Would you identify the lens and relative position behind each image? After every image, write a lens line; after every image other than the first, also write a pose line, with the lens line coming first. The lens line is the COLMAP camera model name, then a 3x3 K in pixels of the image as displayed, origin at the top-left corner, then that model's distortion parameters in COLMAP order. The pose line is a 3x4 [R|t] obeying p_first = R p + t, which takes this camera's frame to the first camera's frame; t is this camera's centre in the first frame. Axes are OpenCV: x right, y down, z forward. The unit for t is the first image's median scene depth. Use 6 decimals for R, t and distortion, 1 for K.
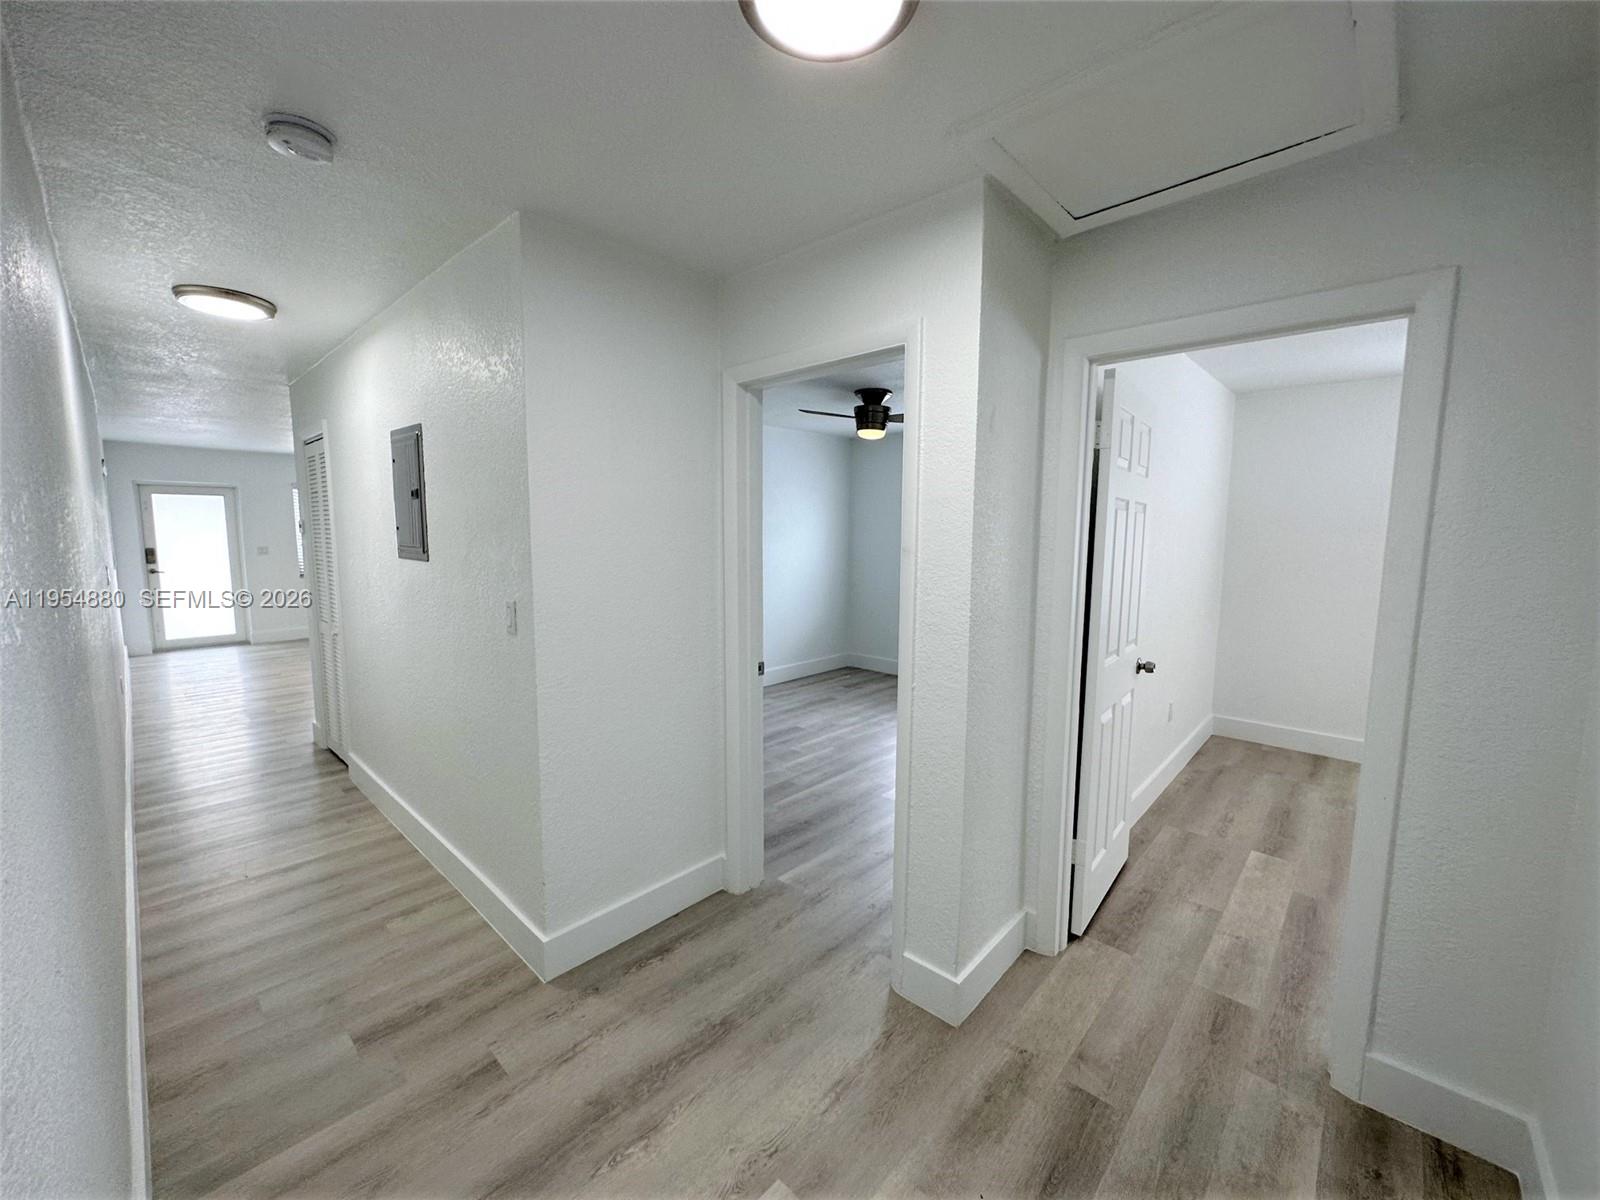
lens RADIAL K [[635.4, 0, 800.5], [0, 635.4, 597.4], [0, 0, 1]] dist [-0.000483, -0.000096]
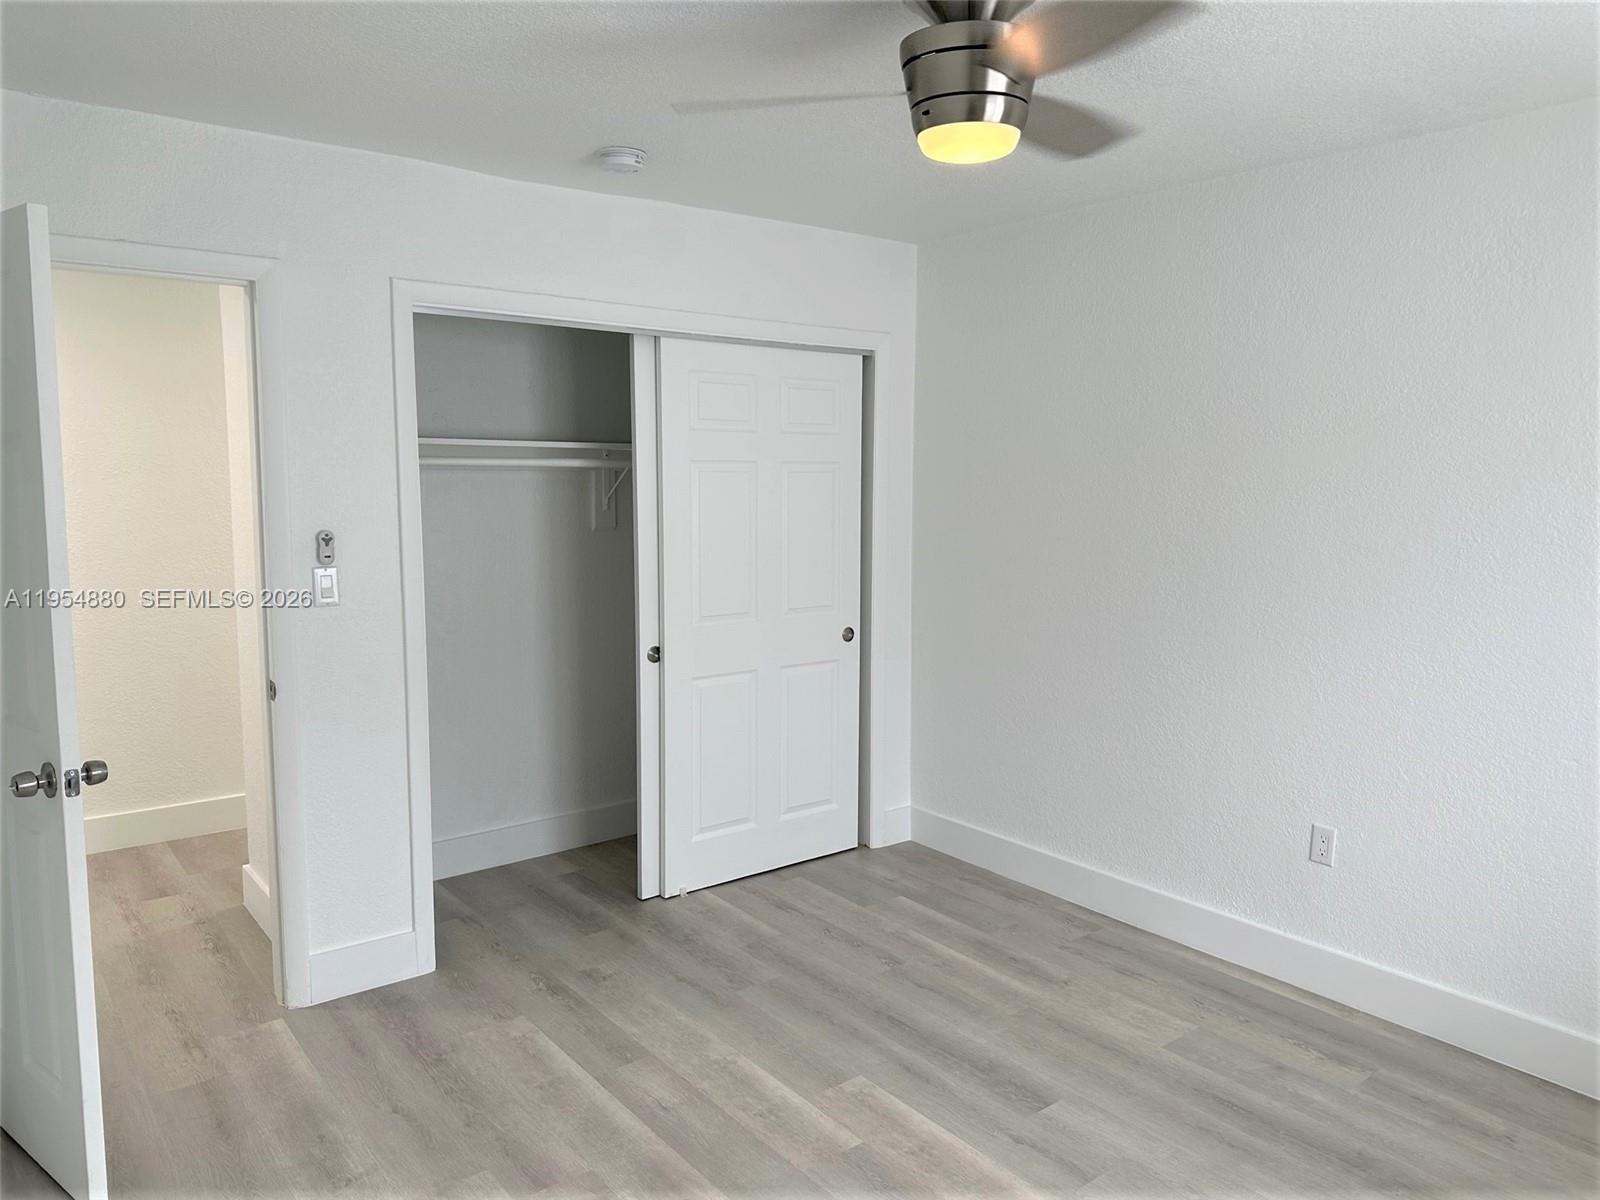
lens RADIAL K [[1130.7, 0, 805.9], [0, 1130.7, 584.4], [0, 0, 1]] dist [0.003871, -0.007201]
pose [[-0.154799, 0.094670, -0.983400, 0.749294], [-0.112764, 0.987200, 0.112786, -0.143686], [0.981489, 0.128351, -0.142143, 1.254434]]
